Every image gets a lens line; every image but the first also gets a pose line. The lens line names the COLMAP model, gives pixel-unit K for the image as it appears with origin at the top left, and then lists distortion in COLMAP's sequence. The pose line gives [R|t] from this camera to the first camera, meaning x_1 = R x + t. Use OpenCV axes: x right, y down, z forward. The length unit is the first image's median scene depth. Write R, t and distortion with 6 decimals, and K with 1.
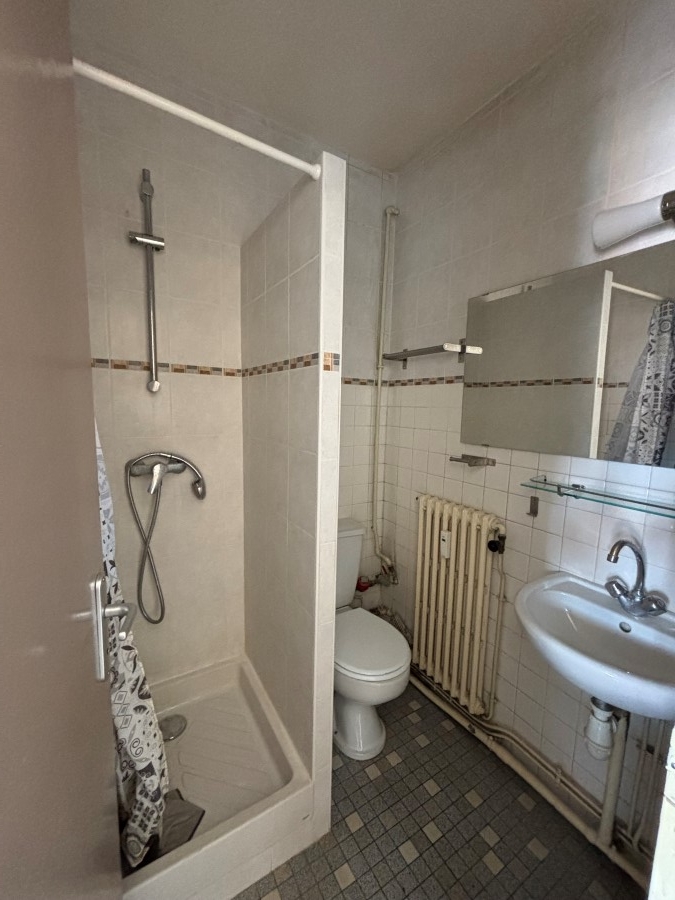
lens RADIAL K [[363.6, 0, 341.2], [0, 363.6, 452.0], [0, 0, 1]] dist [-0.004244, -0.000427]
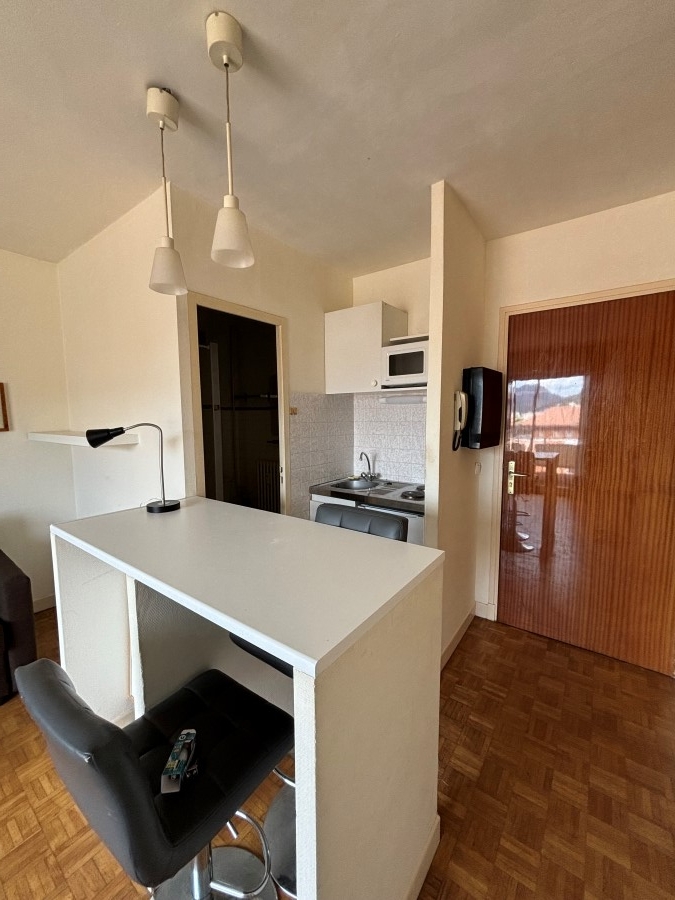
lens RADIAL K [[363.6, 0, 341.1], [0, 363.6, 452.2], [0, 0, 1]] dist [-0.004244, -0.000427]
pose [[0.925047, -0.069021, 0.373530, -0.142000], [0.076262, 0.997077, -0.004624, 0.130844], [-0.372119, 0.032764, 0.927607, -1.353311]]
